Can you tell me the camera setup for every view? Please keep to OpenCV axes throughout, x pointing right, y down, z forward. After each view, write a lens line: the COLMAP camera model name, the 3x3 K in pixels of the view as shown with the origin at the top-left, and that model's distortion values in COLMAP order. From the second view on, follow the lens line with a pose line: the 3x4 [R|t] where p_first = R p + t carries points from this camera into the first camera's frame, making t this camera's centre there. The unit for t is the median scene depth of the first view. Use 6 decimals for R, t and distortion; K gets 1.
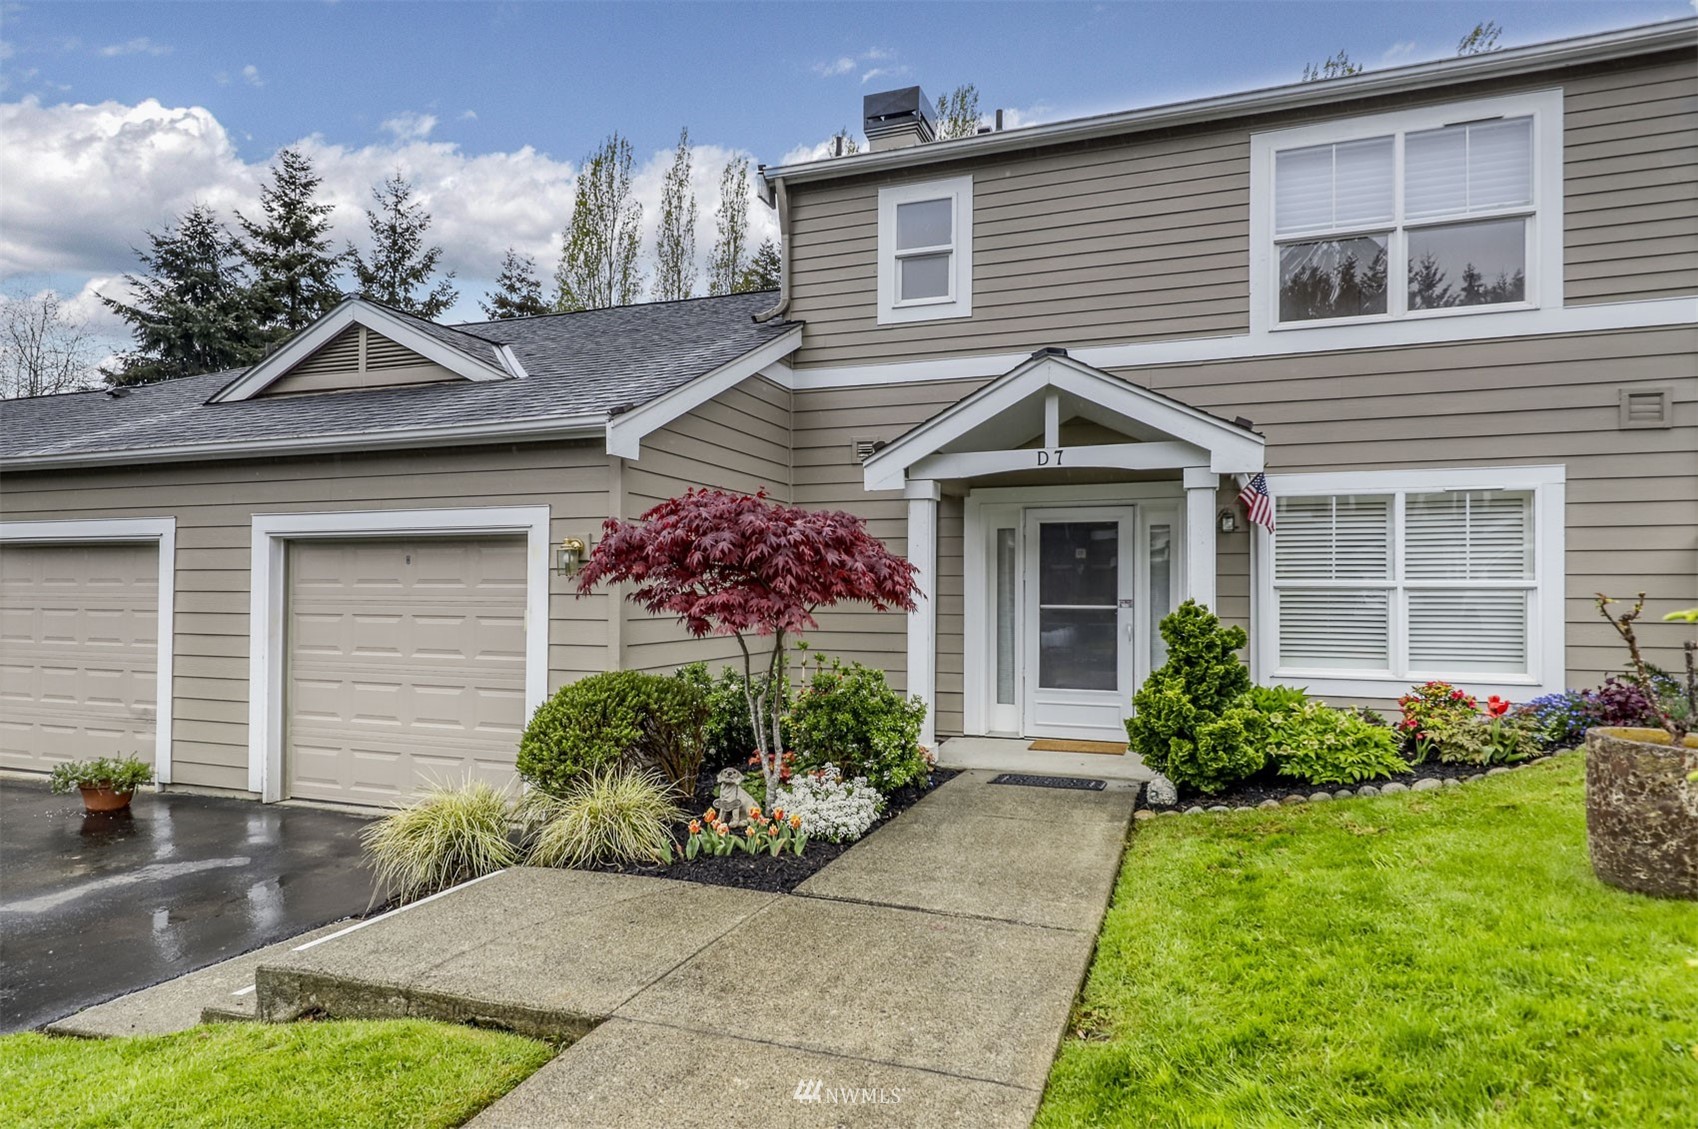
lens RADIAL K [[830.6, 0, 850.7], [0, 830.6, 567.2], [0, 0, 1]] dist [0.004243, -0.000946]
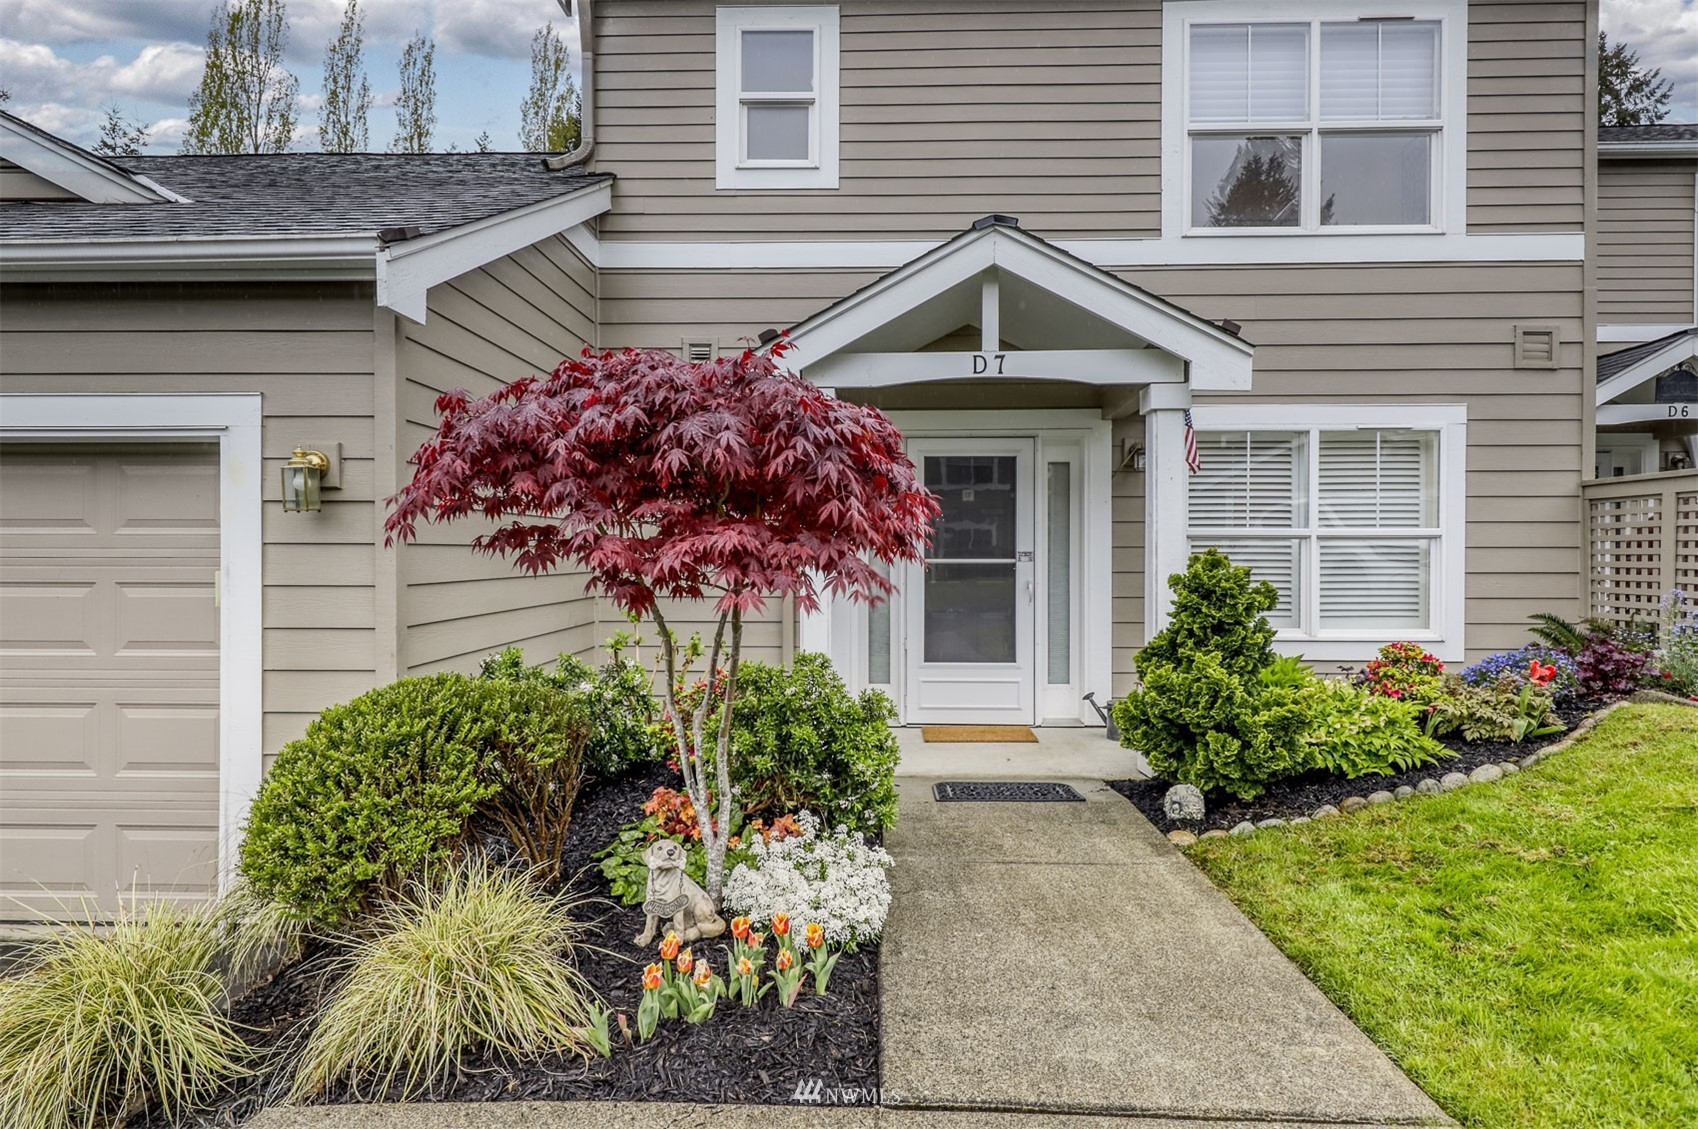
lens RADIAL K [[923.9, 0, 827.3], [0, 923.9, 544.4], [0, 0, 1]] dist [0.002930, 0.000172]
pose [[0.965873, -0.003051, 0.258999, -0.119841], [-0.003574, 0.999678, 0.025105, 0.012336], [-0.258992, -0.025174, 0.965551, 0.213441]]
